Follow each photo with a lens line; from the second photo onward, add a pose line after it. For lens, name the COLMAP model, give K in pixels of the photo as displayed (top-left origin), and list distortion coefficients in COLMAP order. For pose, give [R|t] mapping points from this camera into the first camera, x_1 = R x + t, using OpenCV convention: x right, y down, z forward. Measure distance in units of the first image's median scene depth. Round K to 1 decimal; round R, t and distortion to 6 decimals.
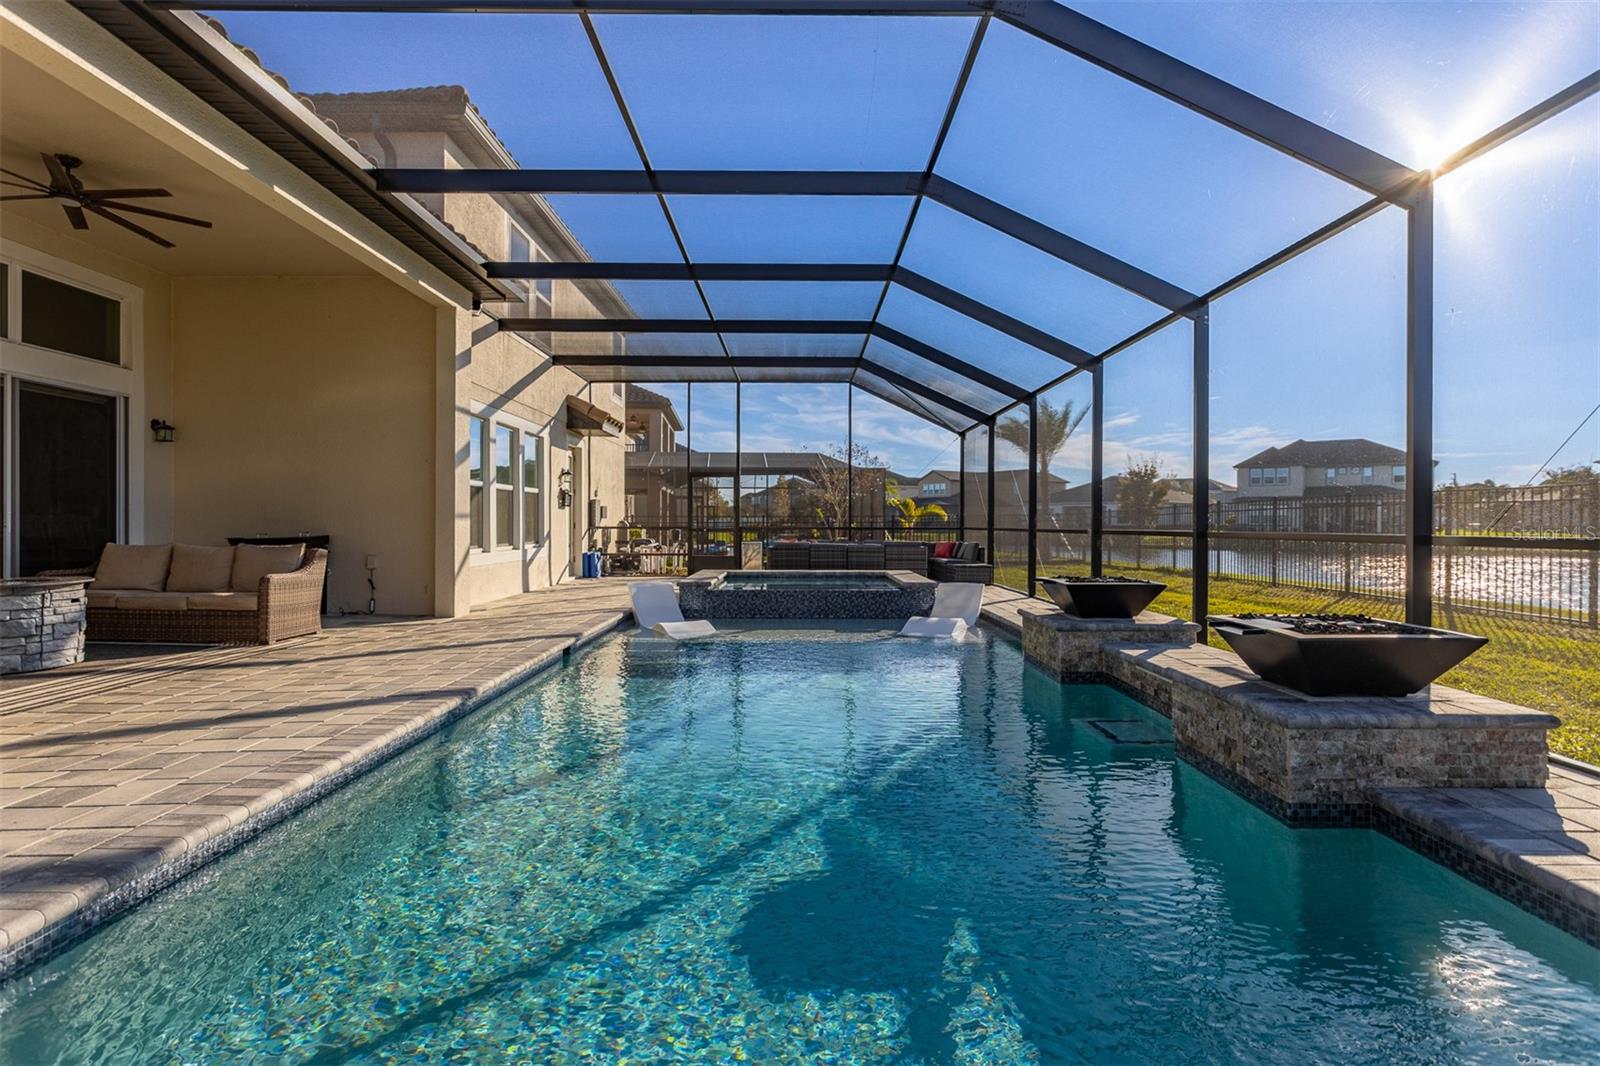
lens RADIAL K [[813.1, 0, 800.0], [0, 813.1, 533.0], [0, 0, 1]] dist [-0.004203, -0.000222]
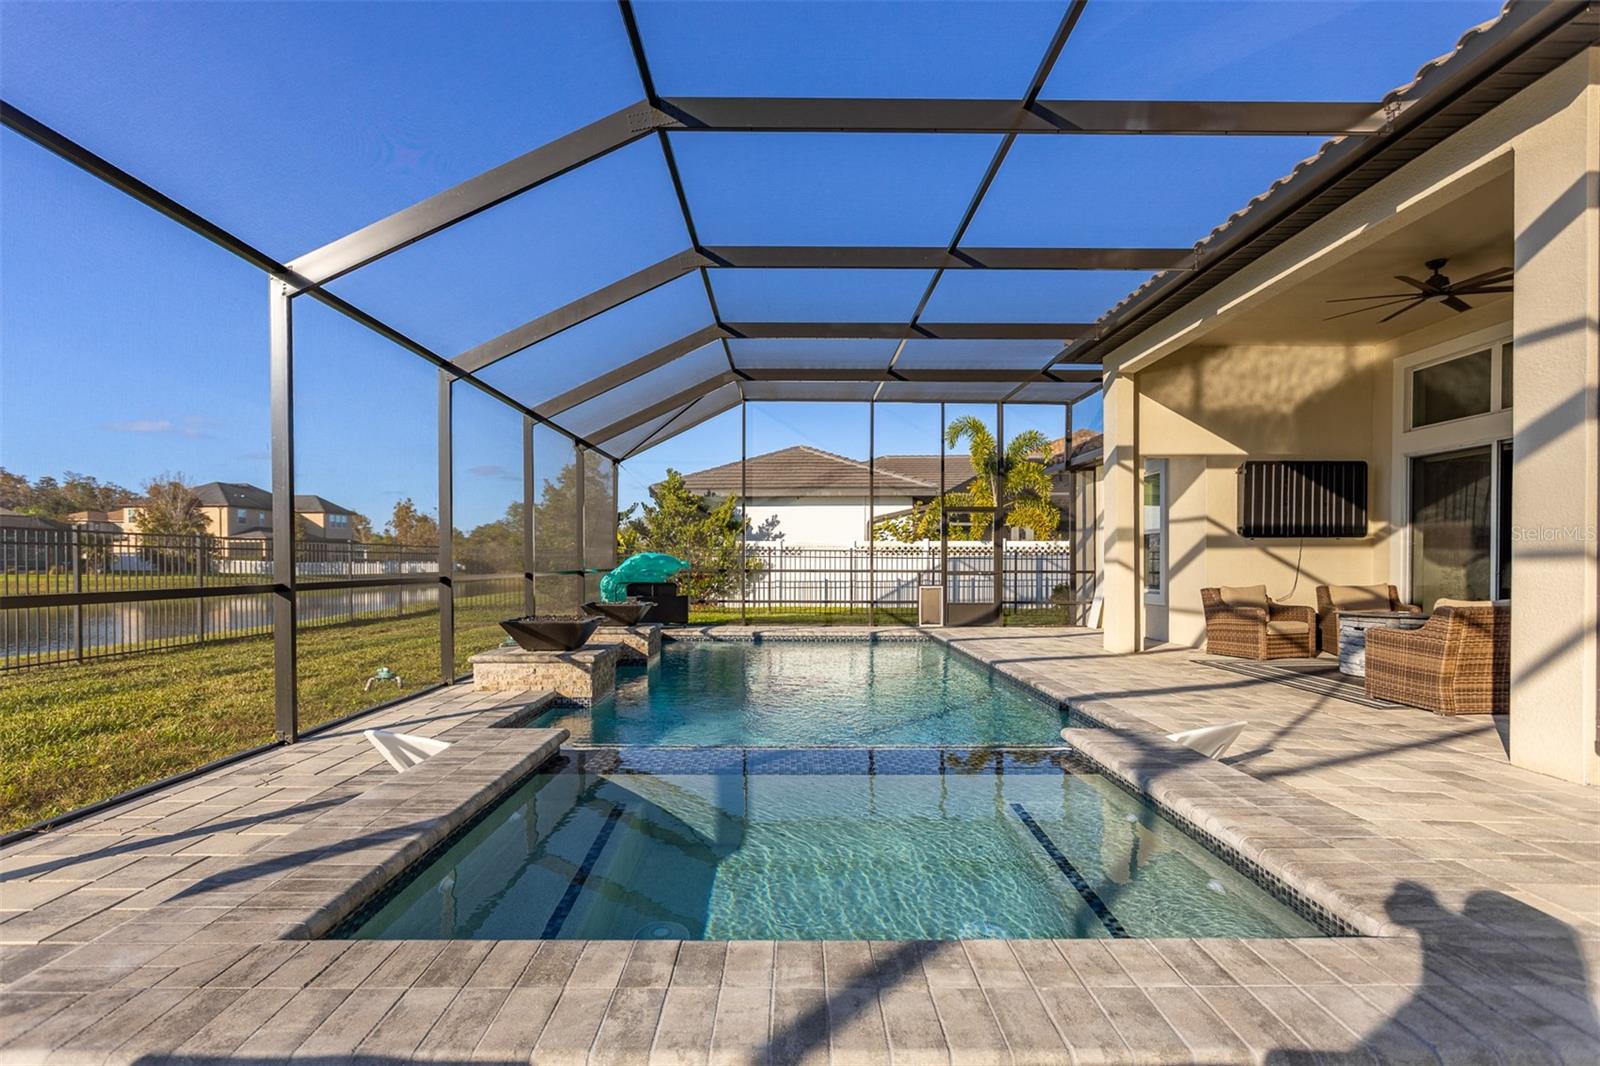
lens RADIAL K [[833.4, 0, 800.0], [0, 833.4, 533.0], [0, 0, 1]] dist [-0.005347, -0.000204]
pose [[-0.999958, -0.003460, -0.008501, 0.020635], [-0.003322, 0.999863, -0.016234, -0.017933], [0.008556, -0.016205, -0.999832, 1.061939]]
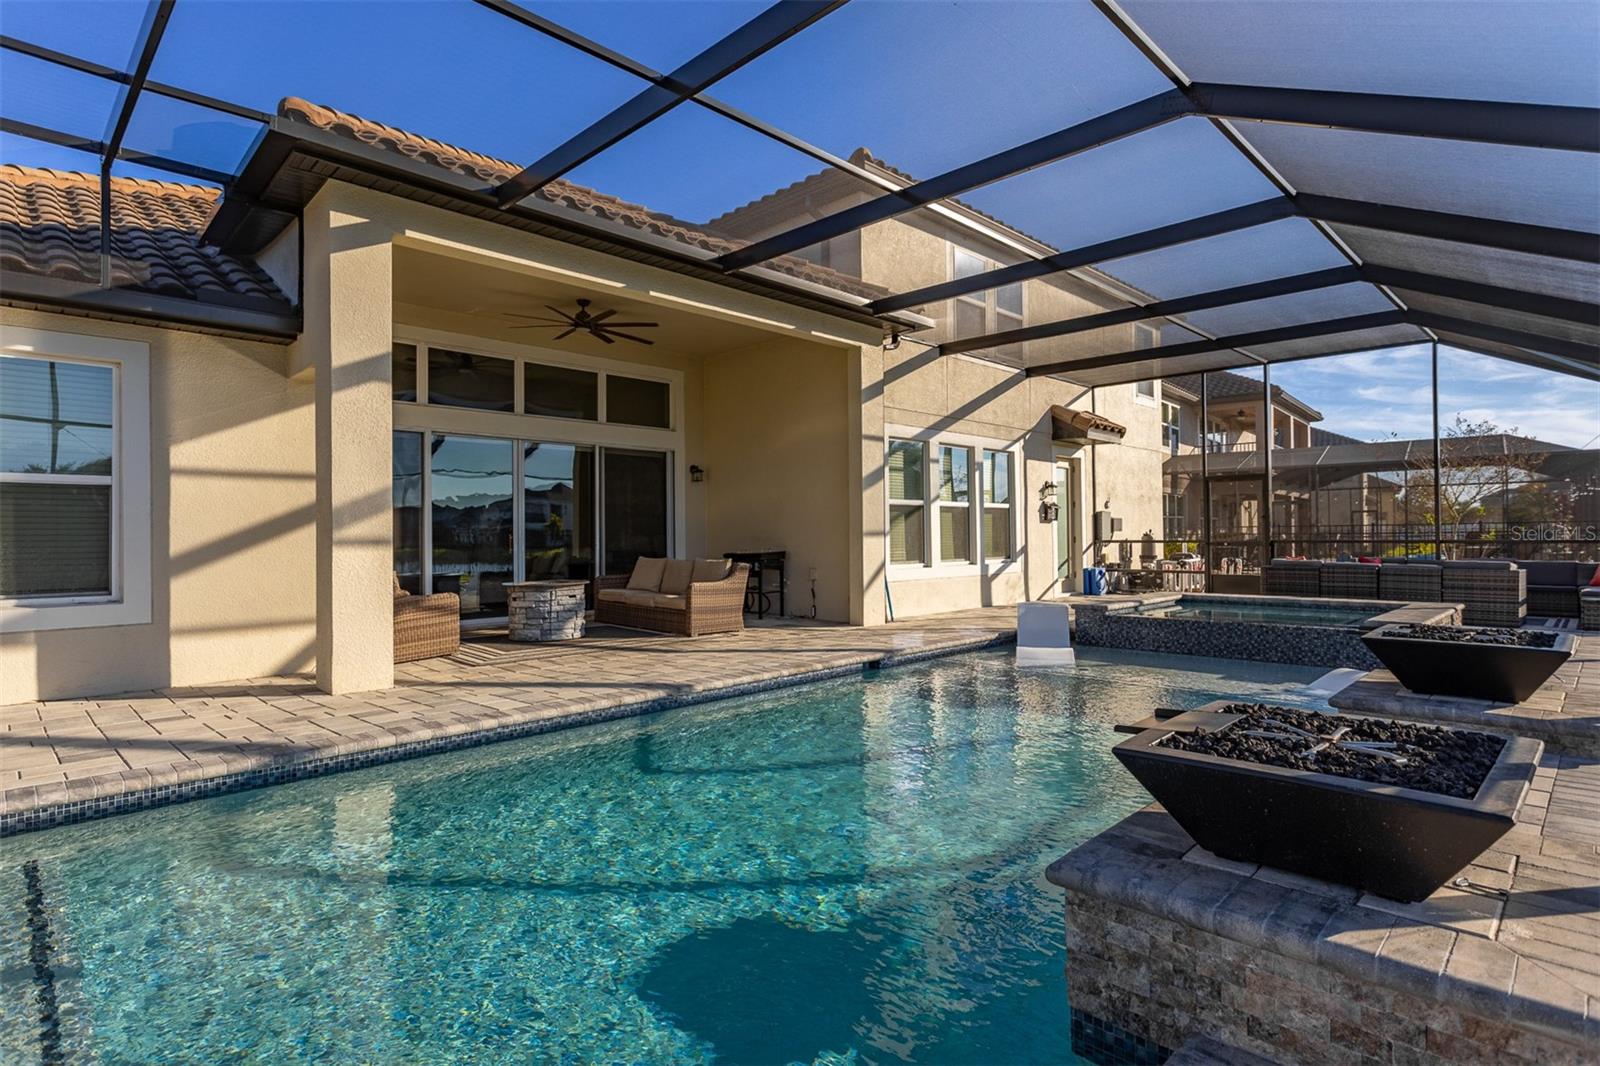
lens RADIAL K [[833.4, 0, 800.0], [0, 833.4, 533.0], [0, 0, 1]] dist [-0.005347, -0.000204]
pose [[0.707454, -0.010055, -0.706688, 0.224050], [0.001647, 0.999920, -0.012578, -0.006186], [0.706758, 0.007734, 0.707413, 0.096545]]
